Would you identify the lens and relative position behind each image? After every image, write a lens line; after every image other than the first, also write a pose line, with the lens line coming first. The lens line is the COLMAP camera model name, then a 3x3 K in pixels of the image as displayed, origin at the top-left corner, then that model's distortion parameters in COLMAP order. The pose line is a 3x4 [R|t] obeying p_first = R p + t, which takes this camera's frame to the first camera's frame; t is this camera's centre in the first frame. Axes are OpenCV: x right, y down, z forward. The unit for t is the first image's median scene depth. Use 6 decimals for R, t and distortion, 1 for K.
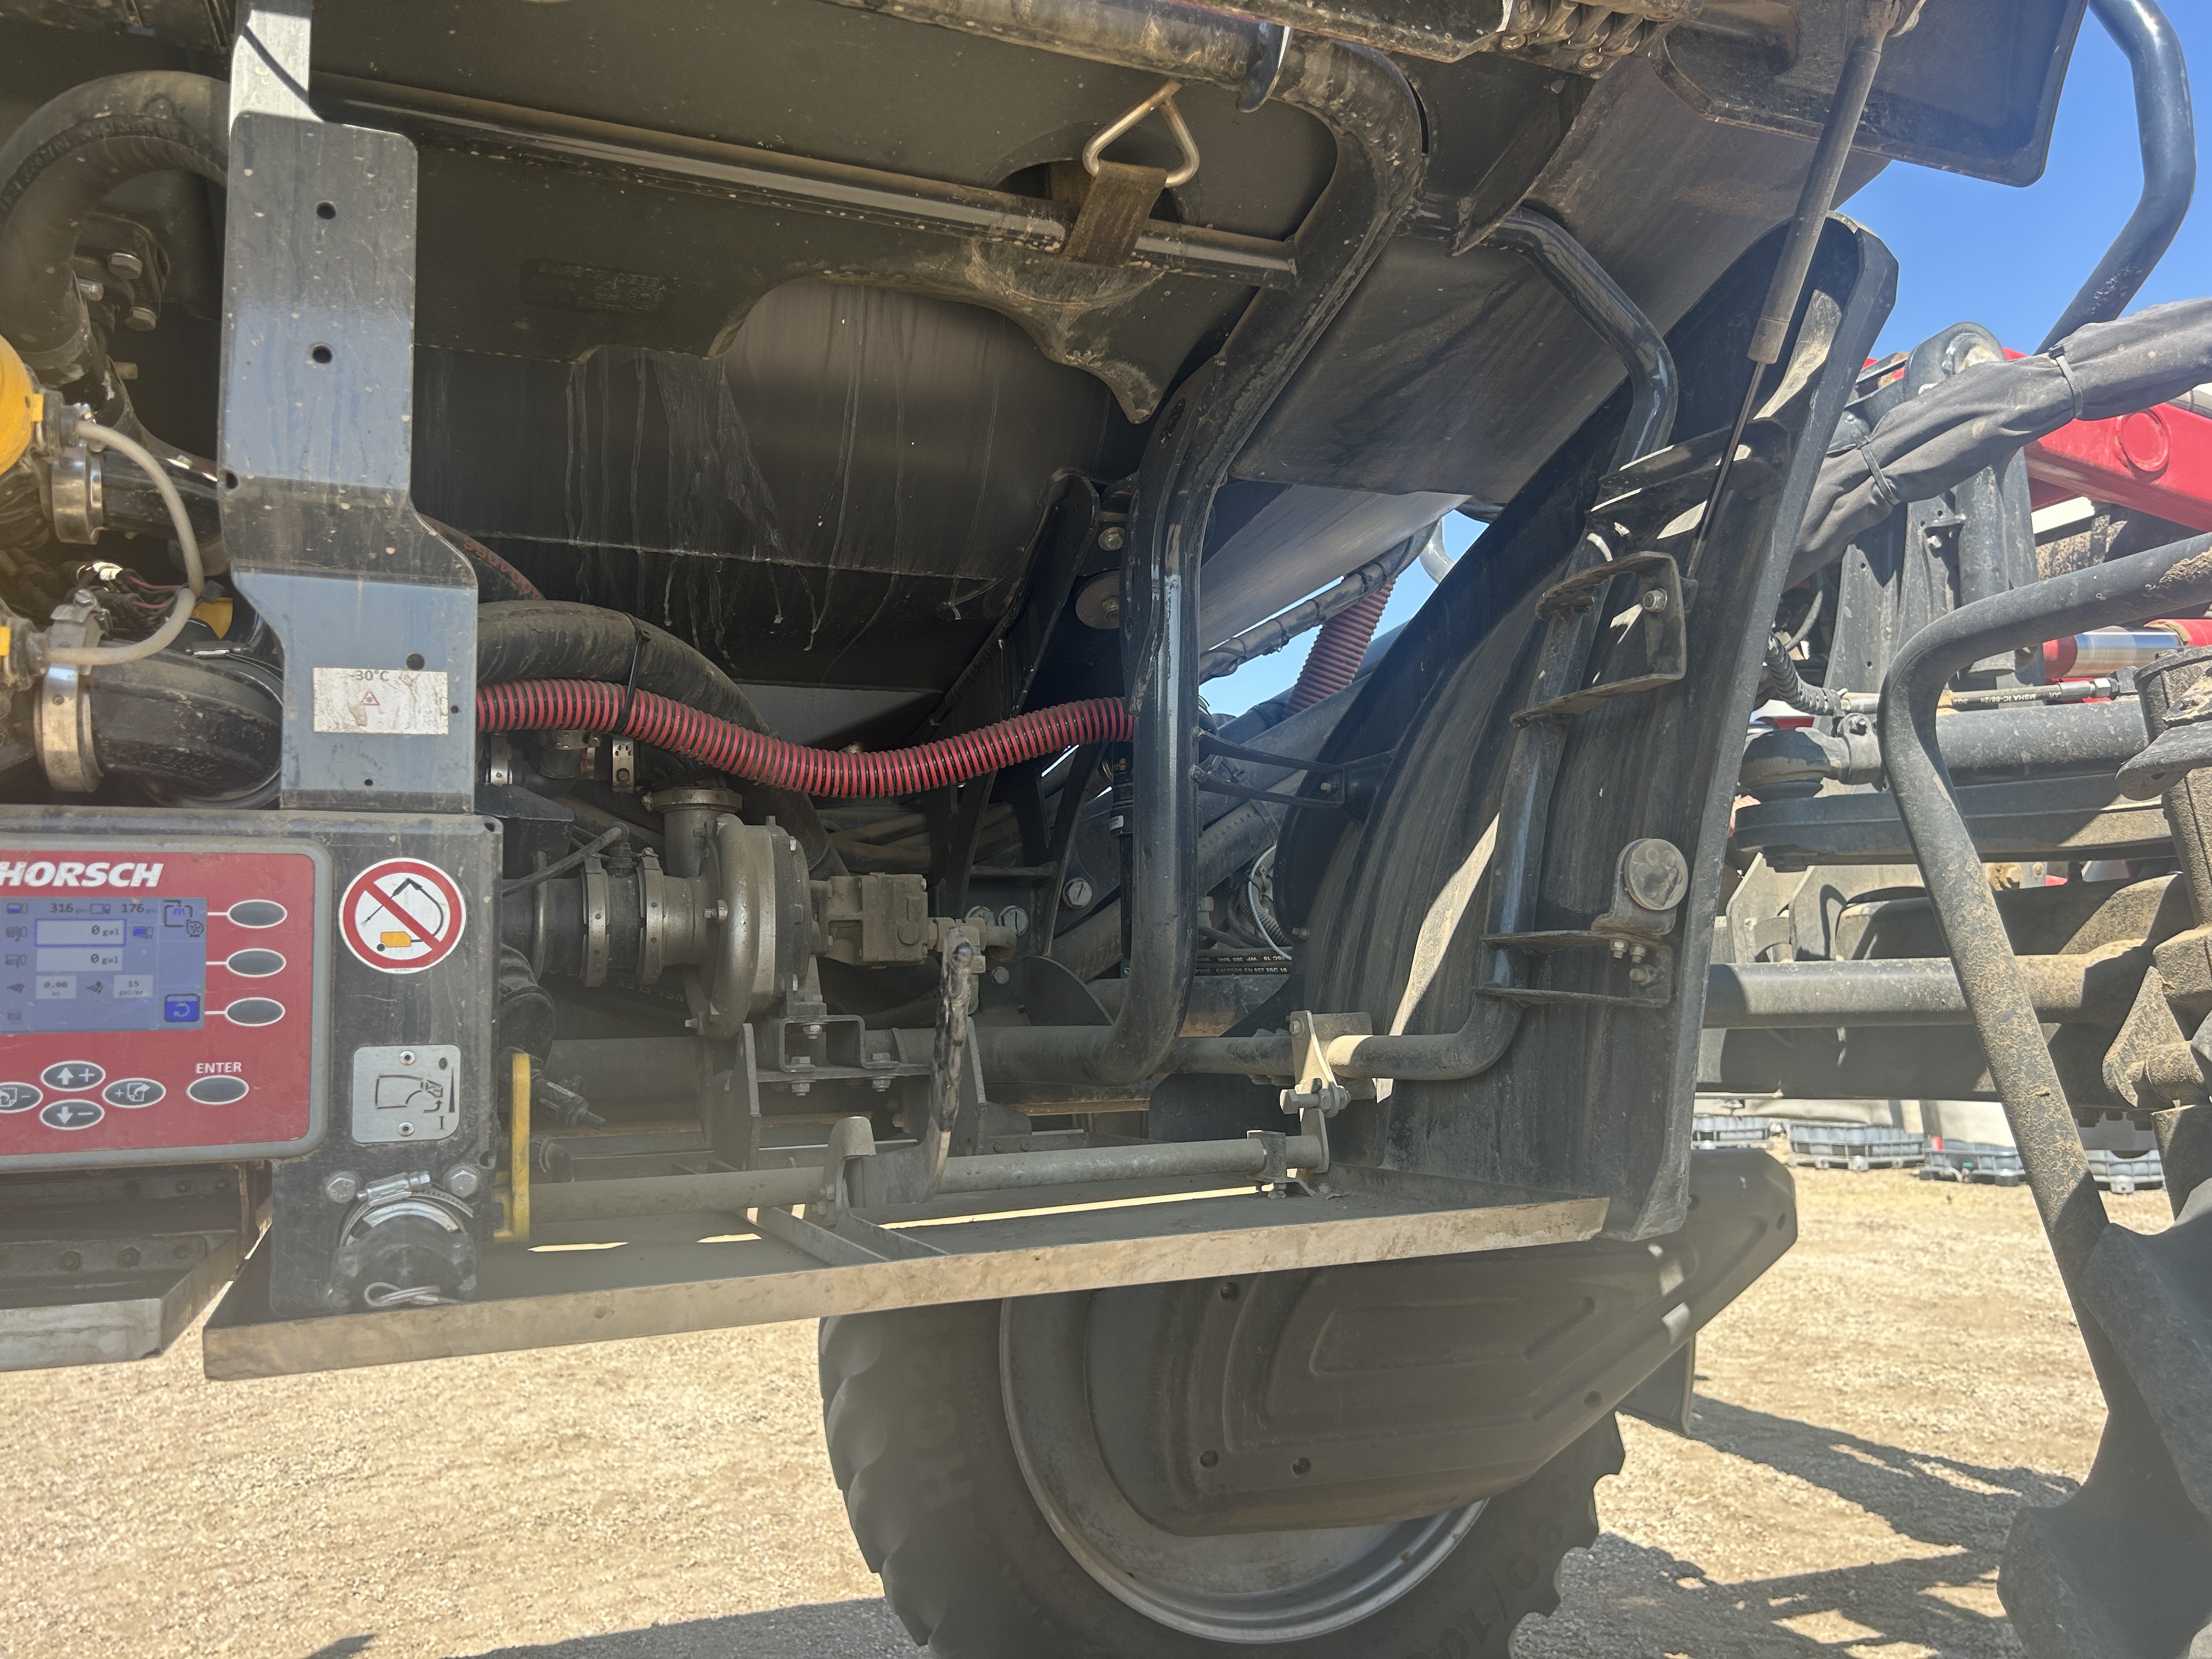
lens RADIAL K [[1679.5, 0, 1109.7], [0, 1679.5, 828.0], [0, 0, 1]] dist [0.044444, -0.067150]
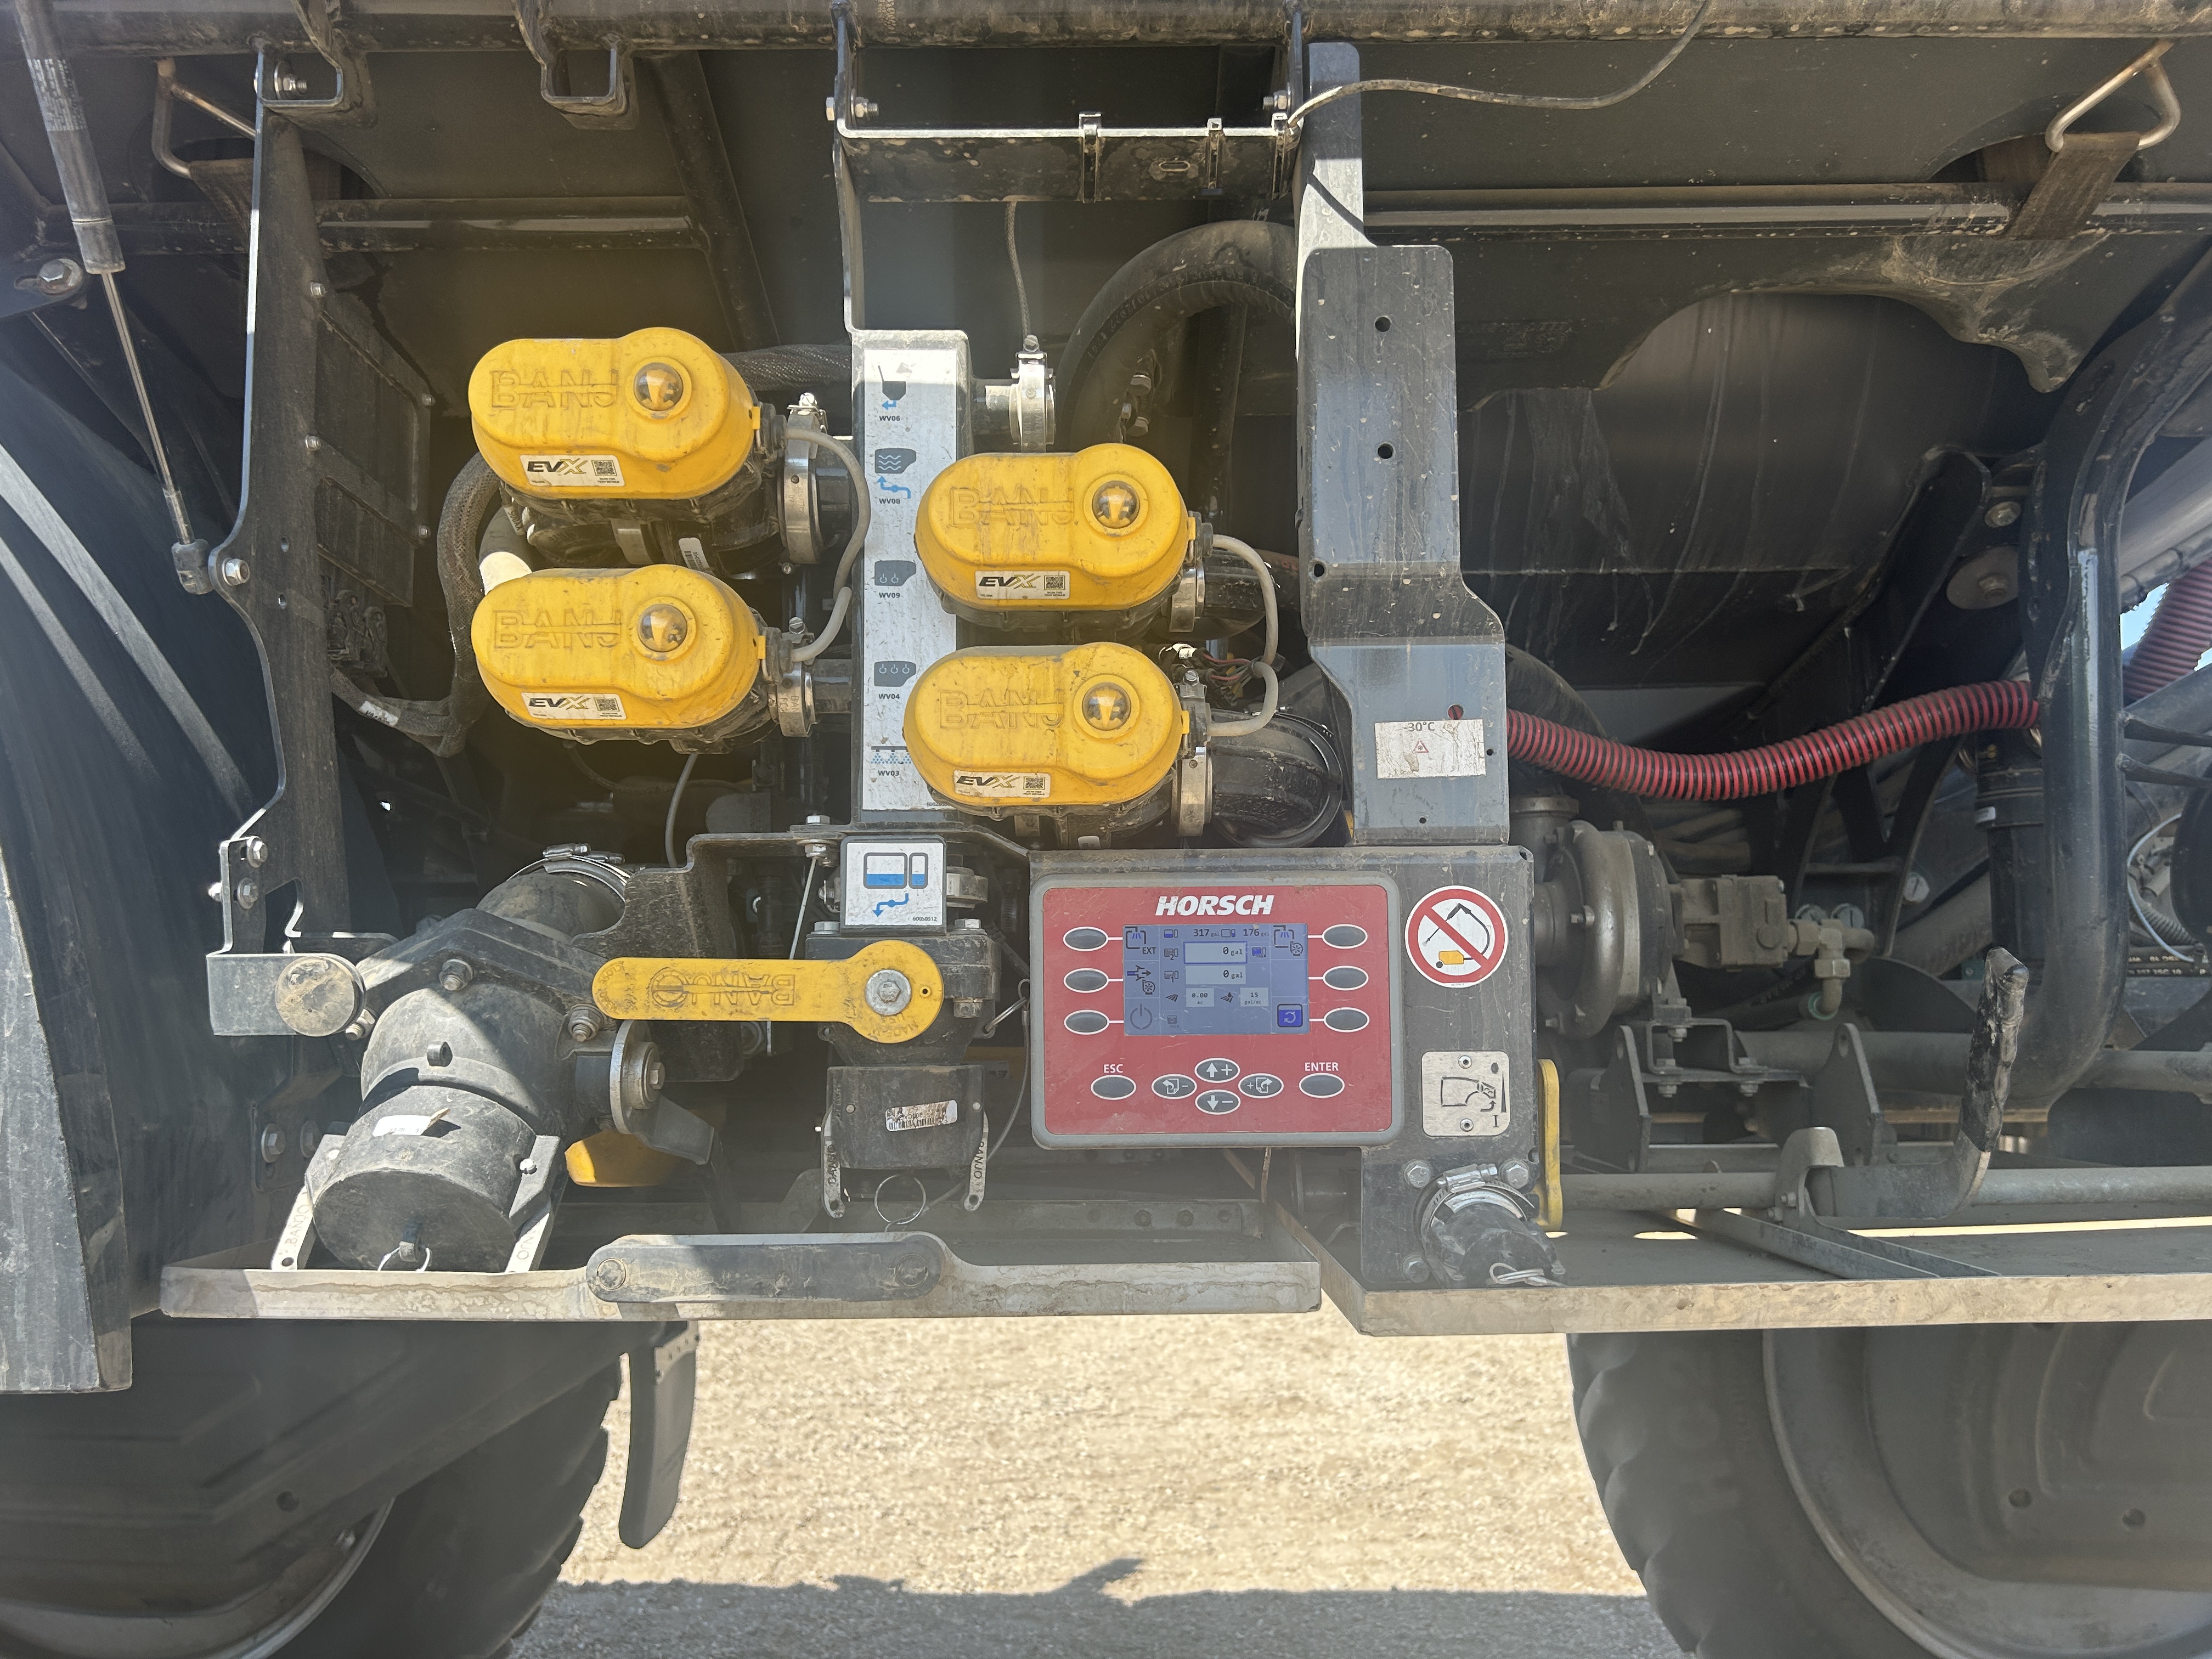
lens RADIAL K [[1679.5, 0, 1053.7], [0, 1679.5, 834.6], [0, 0, 1]] dist [0.044444, -0.067150]
pose [[0.920137, -0.026273, -0.390715, -0.127005], [0.031877, 0.999461, 0.007865, -0.019343], [0.390298, -0.019692, 0.920478, -0.081177]]
